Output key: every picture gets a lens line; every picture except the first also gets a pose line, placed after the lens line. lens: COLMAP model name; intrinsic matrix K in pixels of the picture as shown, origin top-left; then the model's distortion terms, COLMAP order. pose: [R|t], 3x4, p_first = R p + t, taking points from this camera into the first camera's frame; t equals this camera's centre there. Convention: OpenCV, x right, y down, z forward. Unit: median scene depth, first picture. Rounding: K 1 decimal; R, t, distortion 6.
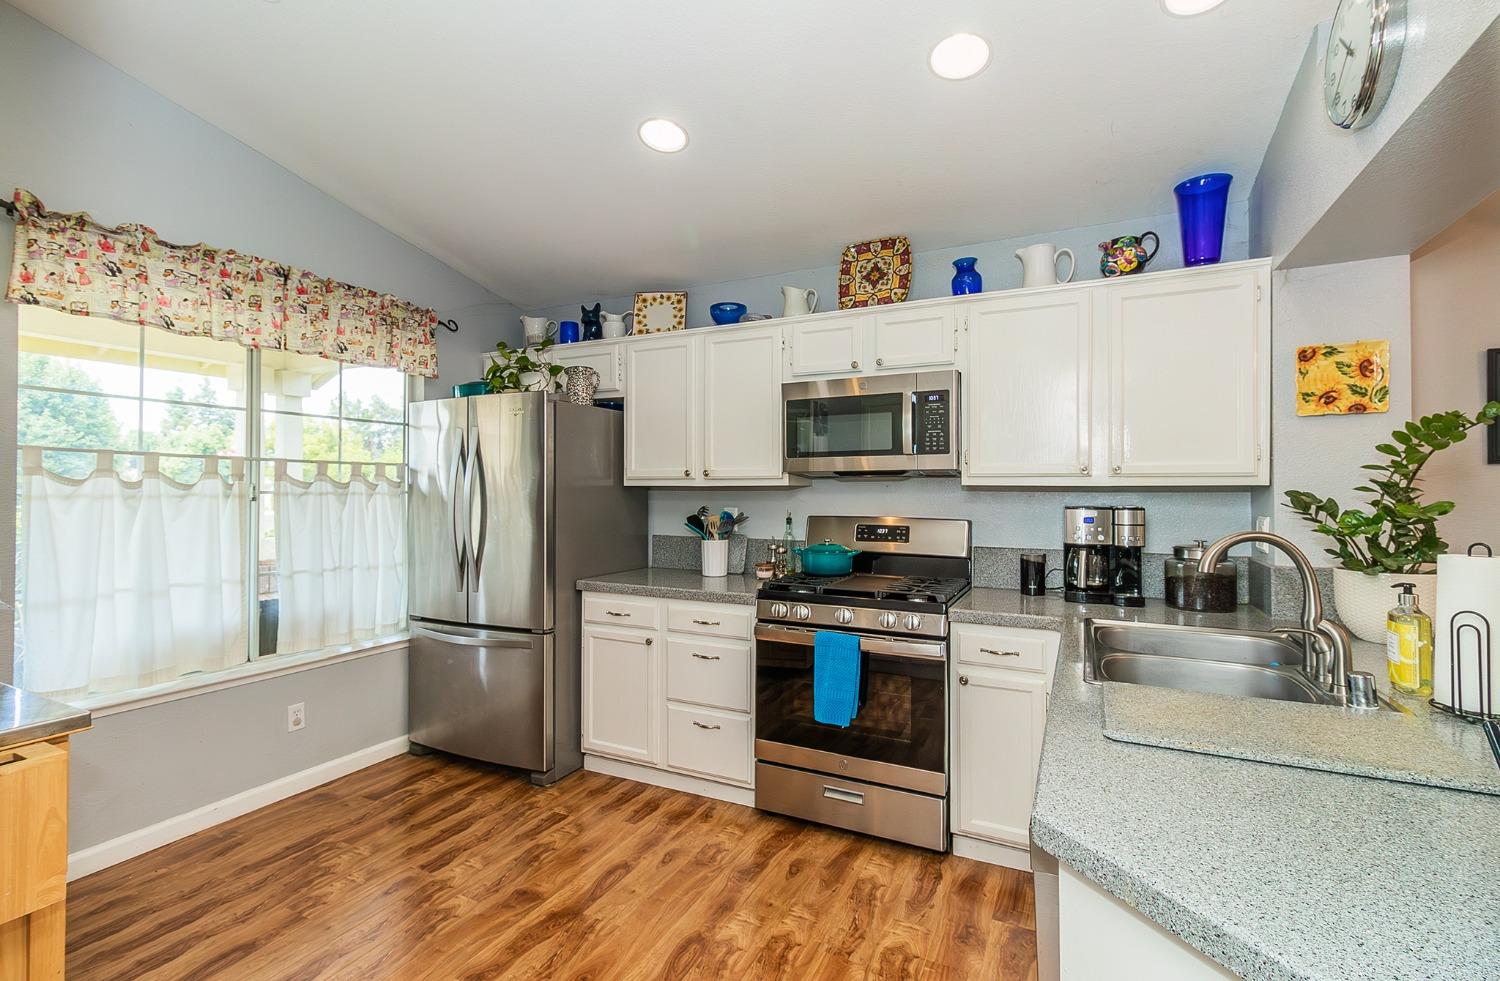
lens RADIAL K [[679.2, 0, 744.9], [0, 679.2, 485.7], [0, 0, 1]] dist [0.002020, 0.000346]
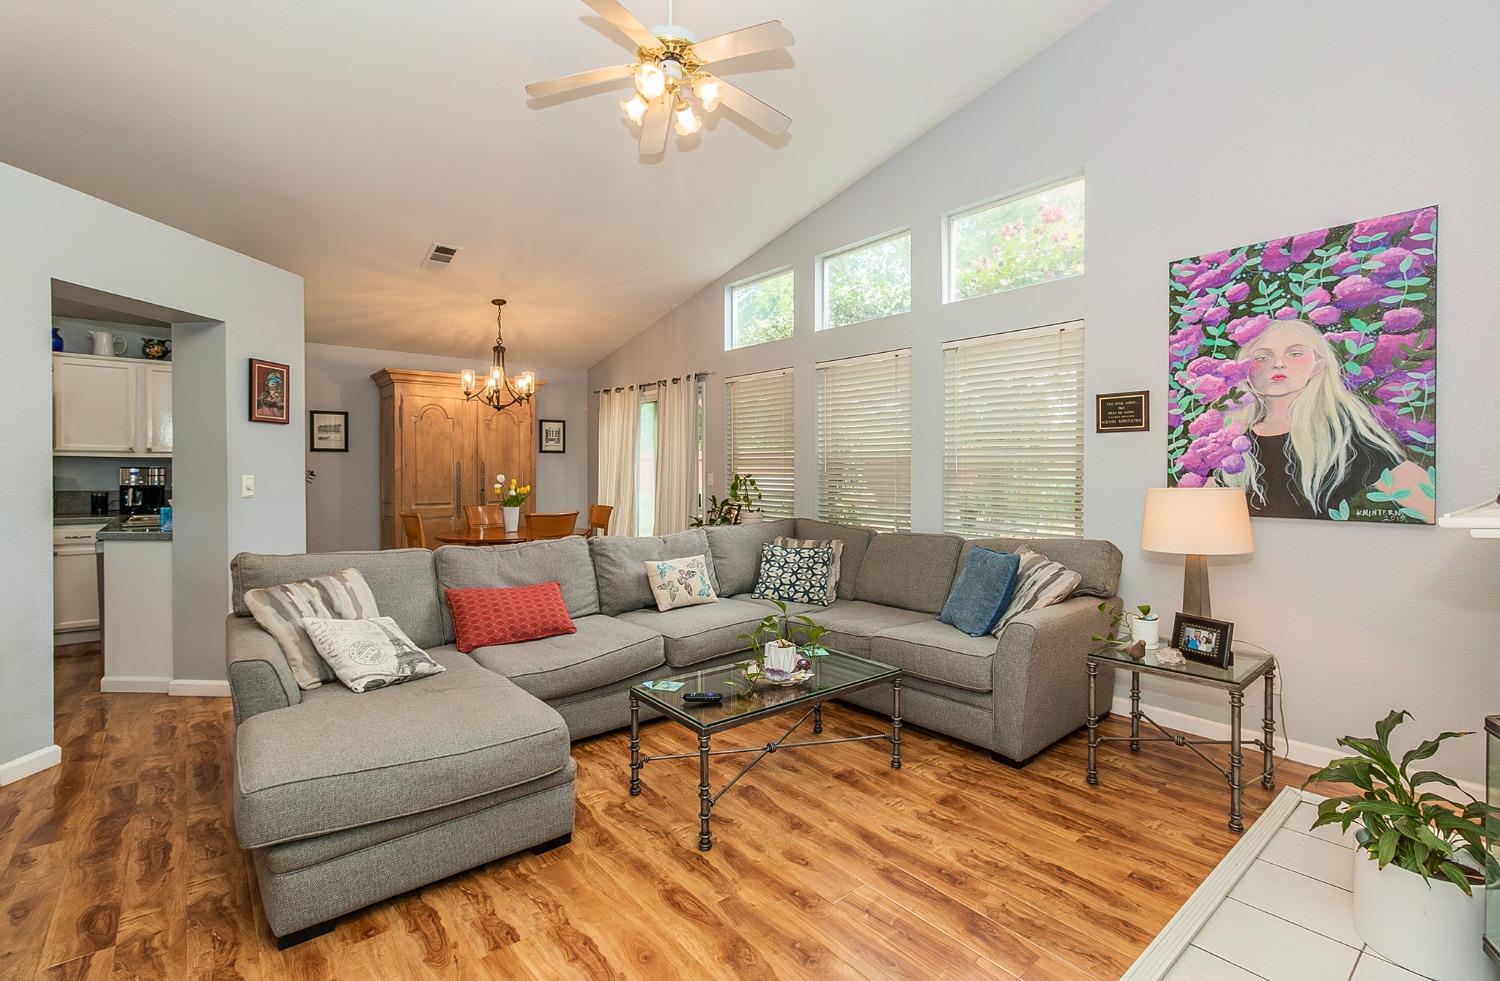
lens RADIAL K [[679.2, 0, 751.3], [0, 679.2, 471.7], [0, 0, 1]] dist [0.002020, 0.000346]
pose [[0.395529, -0.003257, 0.918448, -0.550687], [-0.010311, 0.999915, 0.007986, 0.007442], [-0.918395, -0.012629, 0.395462, -1.301625]]
